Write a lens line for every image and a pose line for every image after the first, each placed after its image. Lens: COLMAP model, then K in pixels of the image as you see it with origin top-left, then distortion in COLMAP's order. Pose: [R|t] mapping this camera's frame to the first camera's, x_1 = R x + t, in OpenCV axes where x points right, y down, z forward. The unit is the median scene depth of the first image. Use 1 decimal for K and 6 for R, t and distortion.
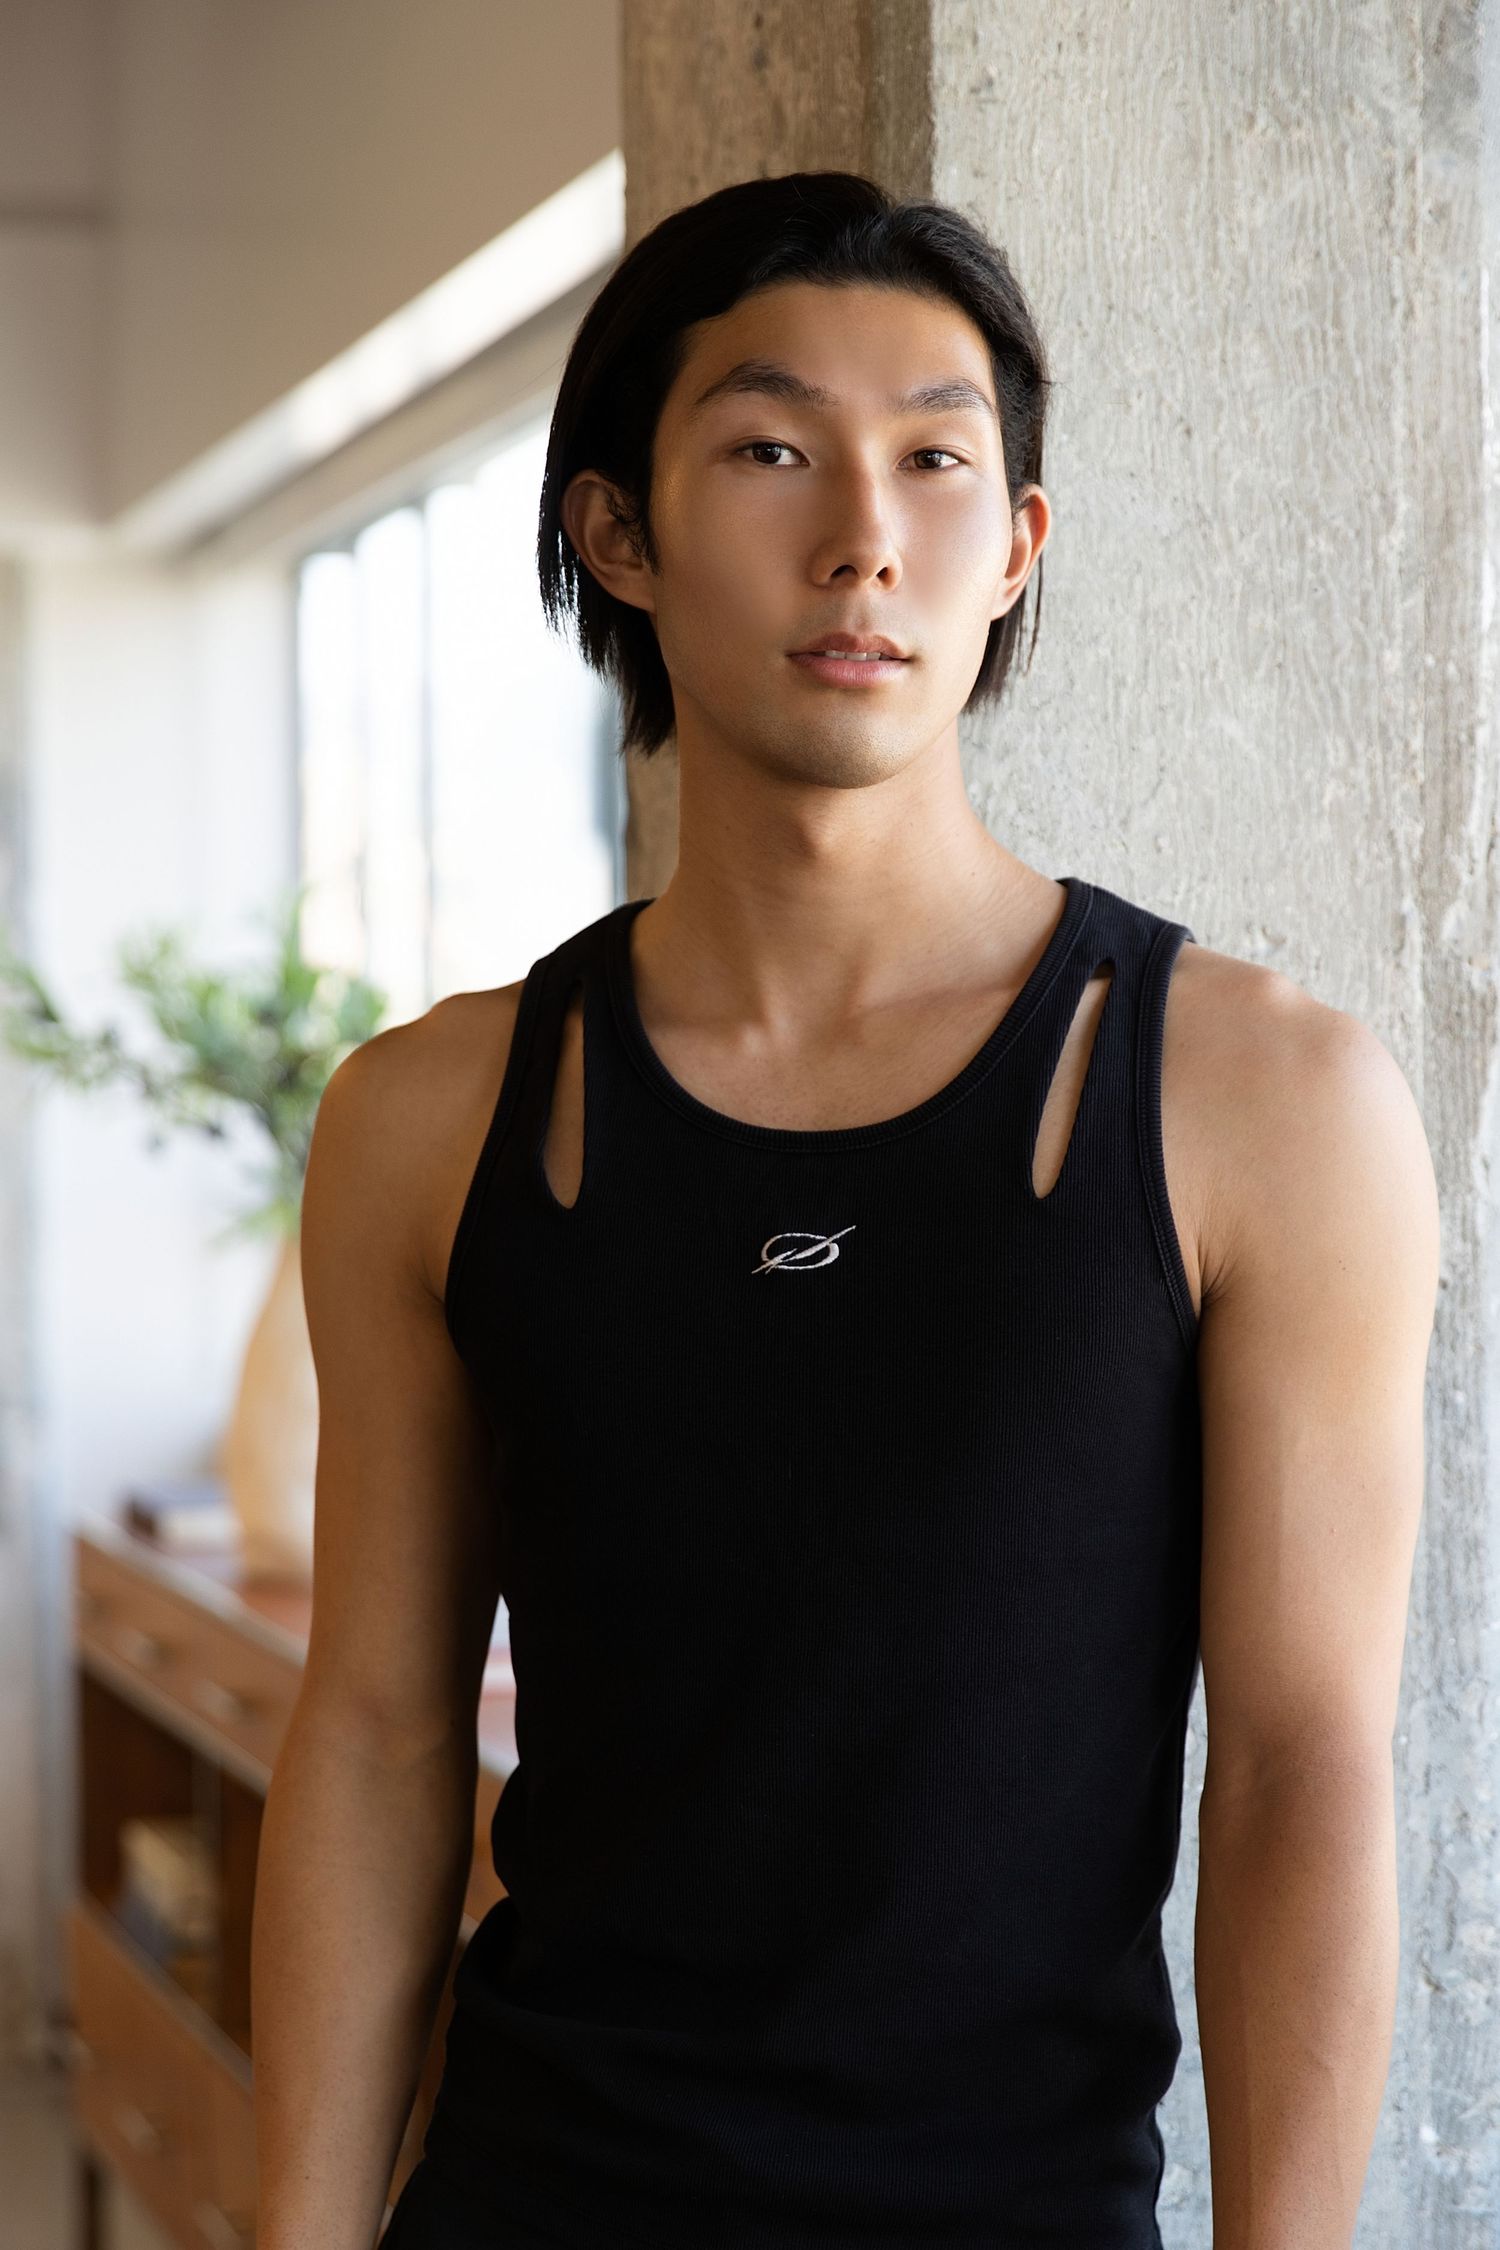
lens RADIAL K [[4581.1, 0, 744.7], [0, 4581.1, 1258.8], [0, 0, 1]] dist [-0.006857, 0.009691]
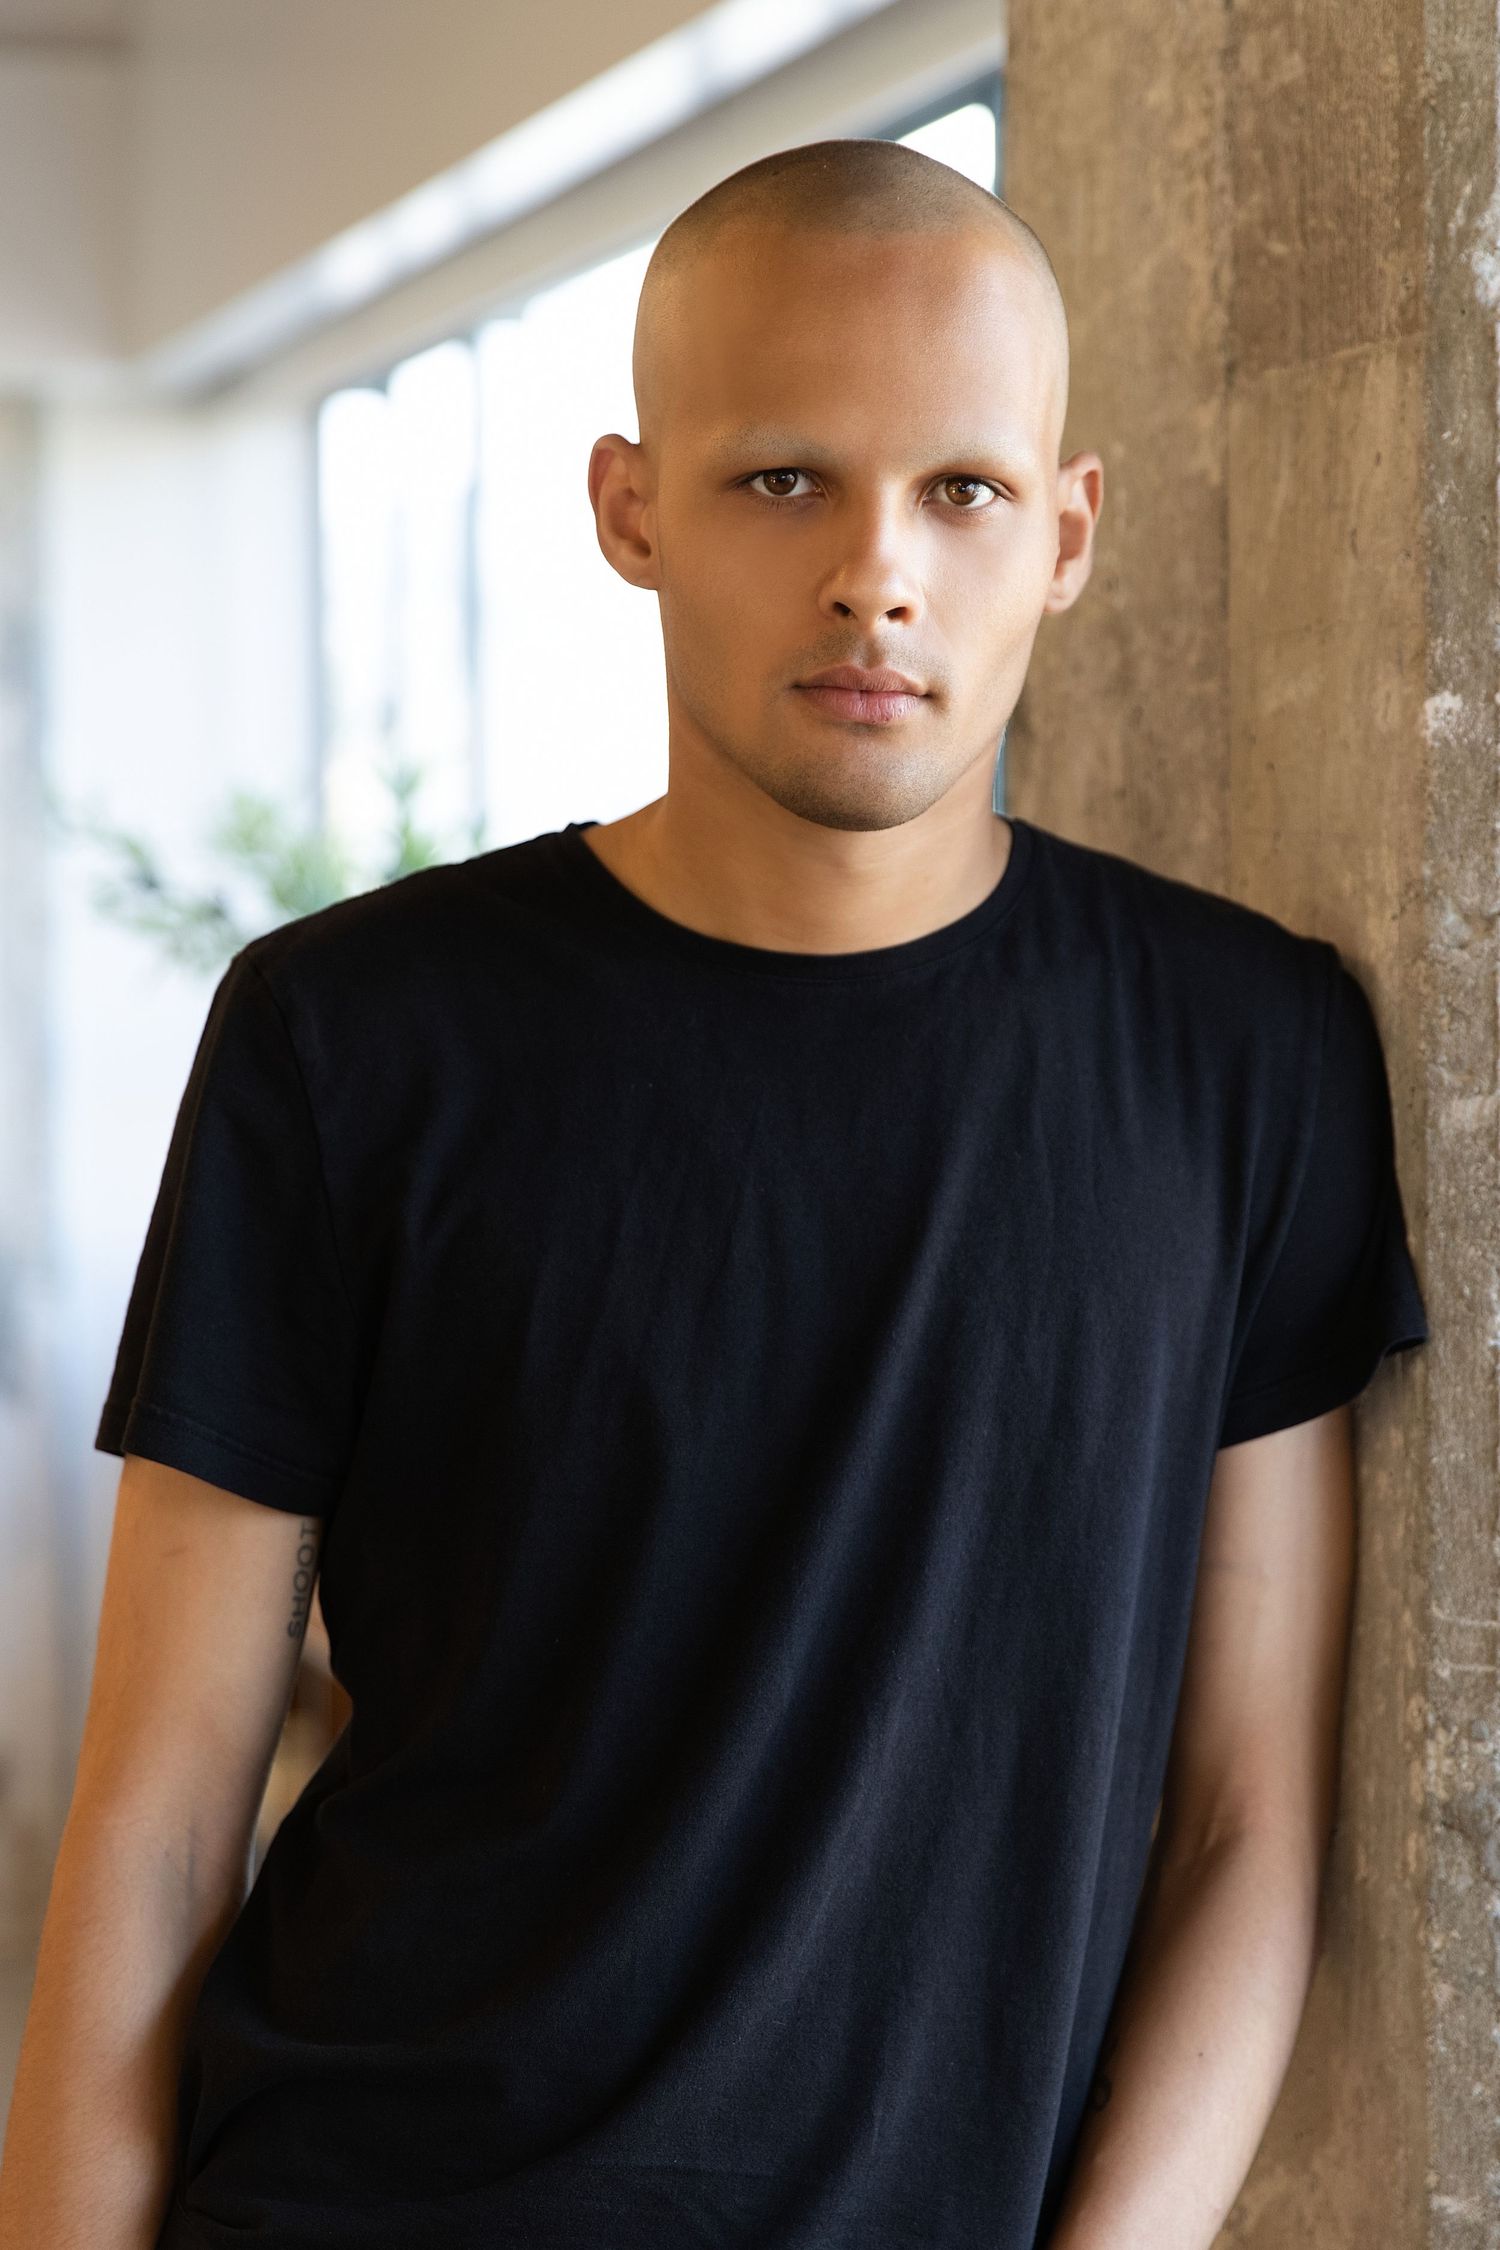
lens RADIAL K [[4557.8, 0, 746.7], [0, 4557.8, 1088.9], [0, 0, 1]] dist [-0.013358, 0.101095]
pose [[0.999883, -0.003096, 0.014954, -0.109489], [0.003097, 0.999995, -0.000057, -0.026065], [-0.014954, 0.000104, 0.999888, 0.149625]]
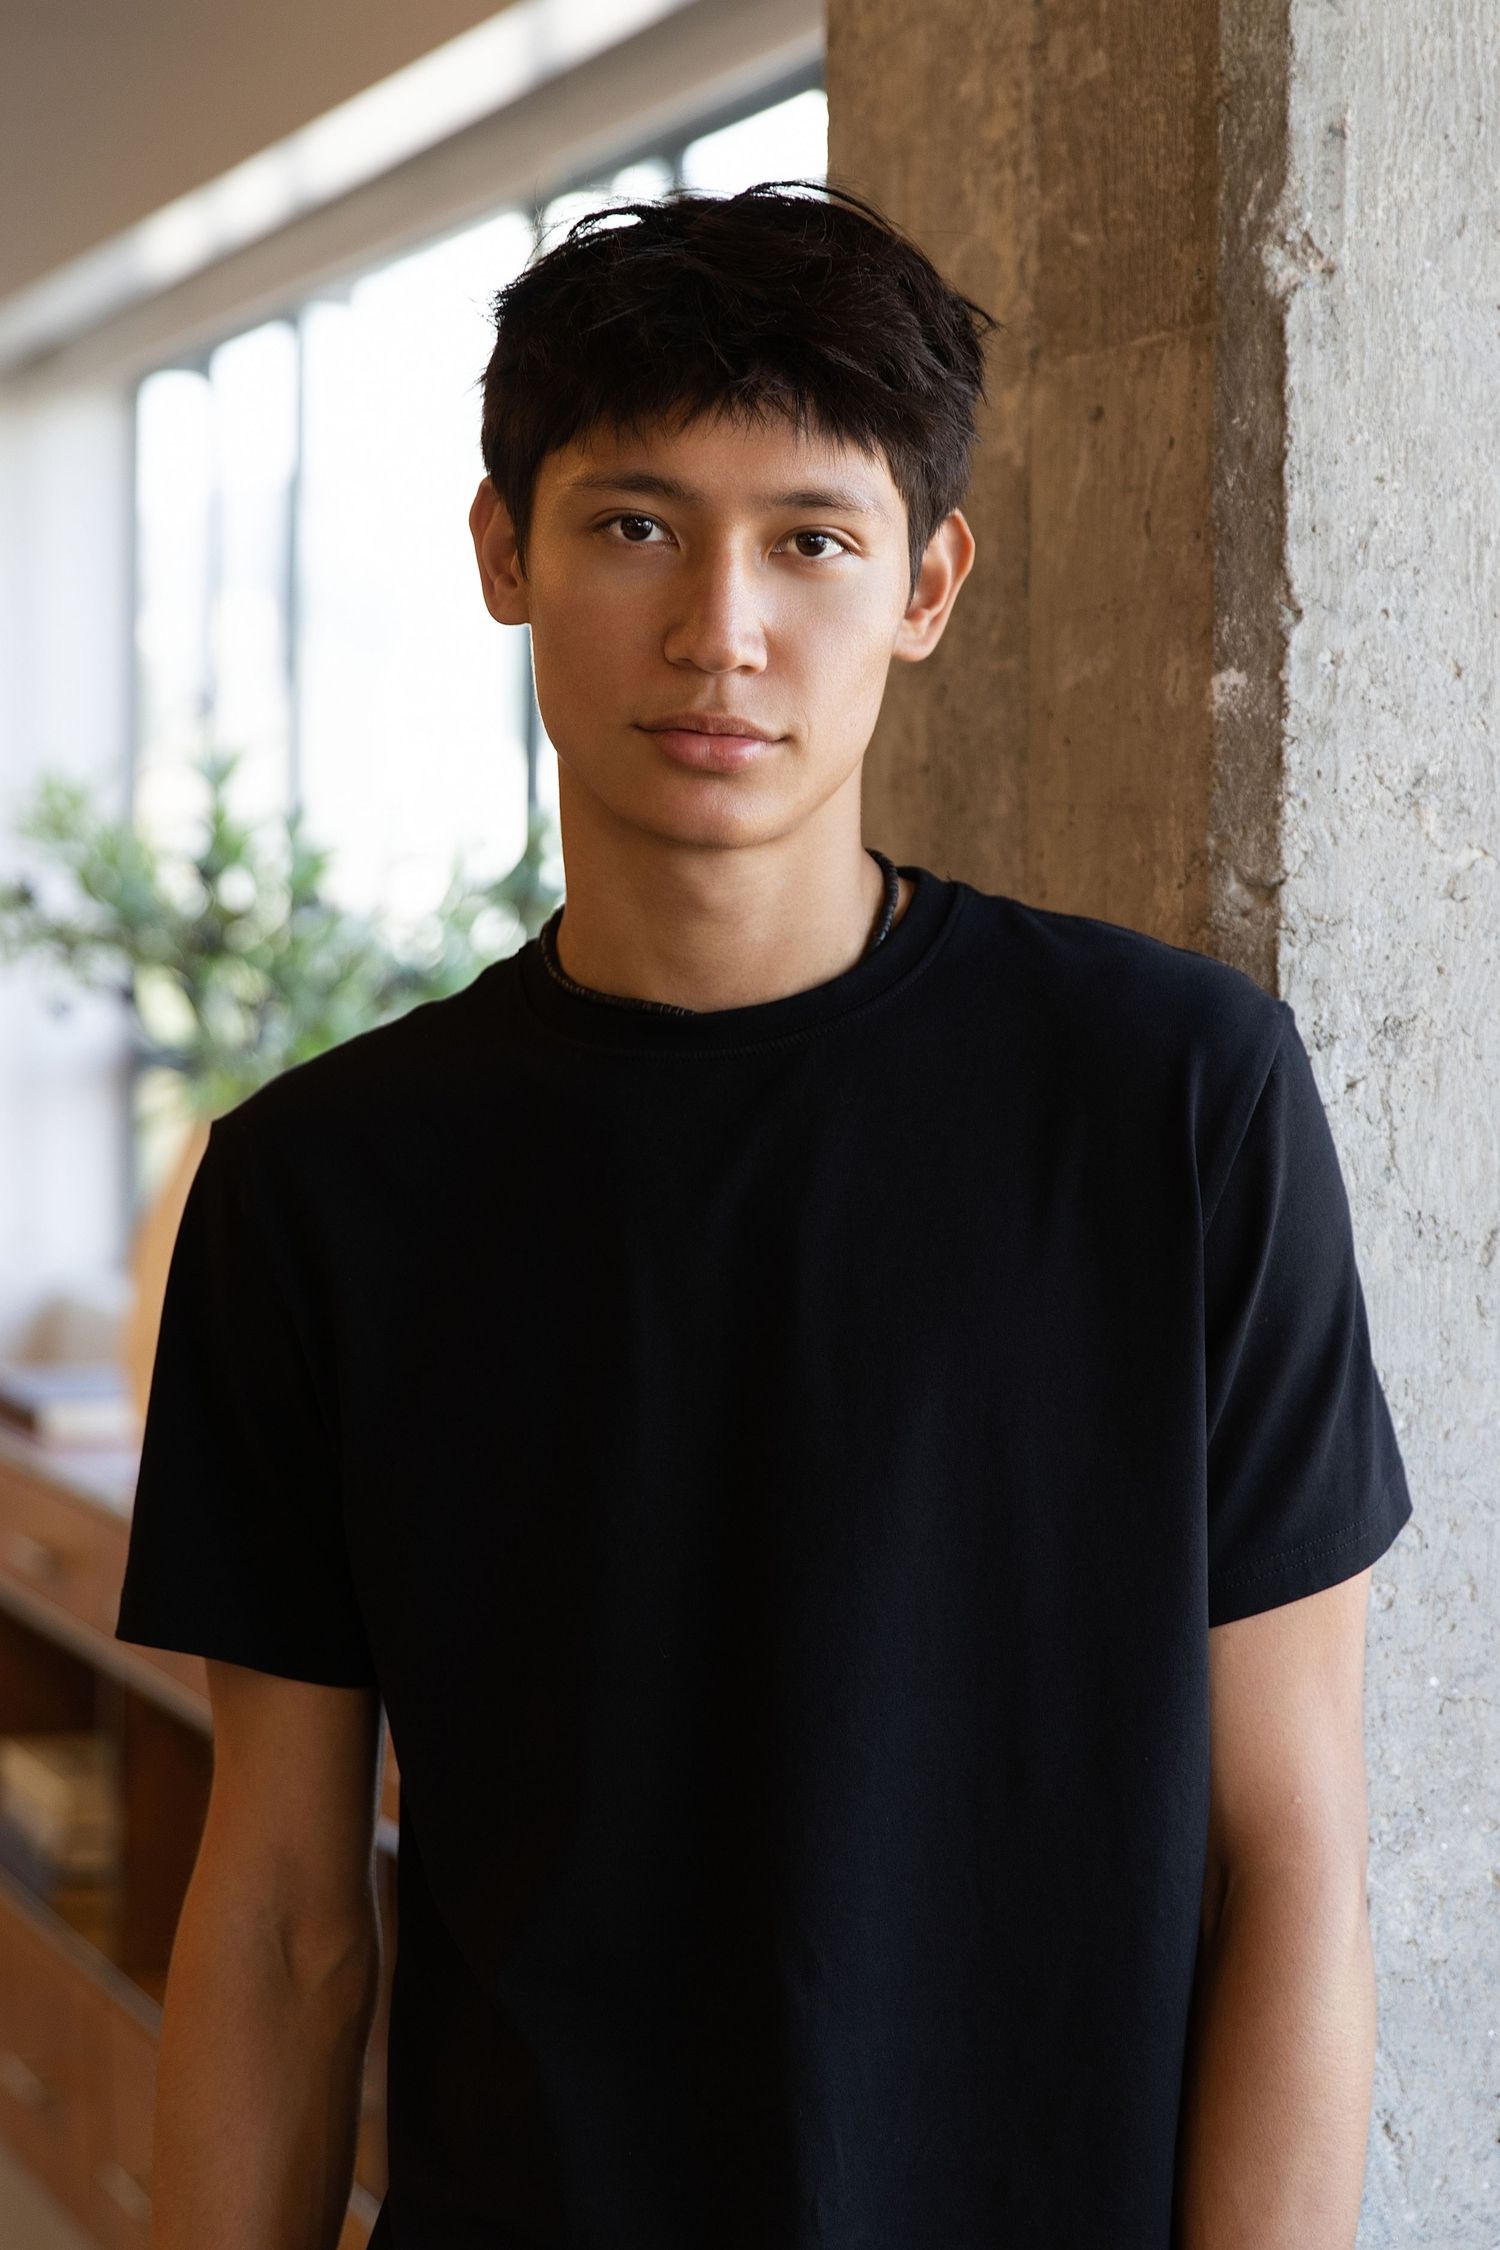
lens RADIAL K [[4784.9, 0, 749.7], [0, 4784.9, 1055.9], [0, 0, 1]] dist [-0.007193, 0.016674]
pose [[0.998576, 0.013280, 0.051674, -0.105886], [-0.012608, 0.999832, -0.013305, -0.011634], [-0.051842, 0.012635, 0.998575, 0.081260]]
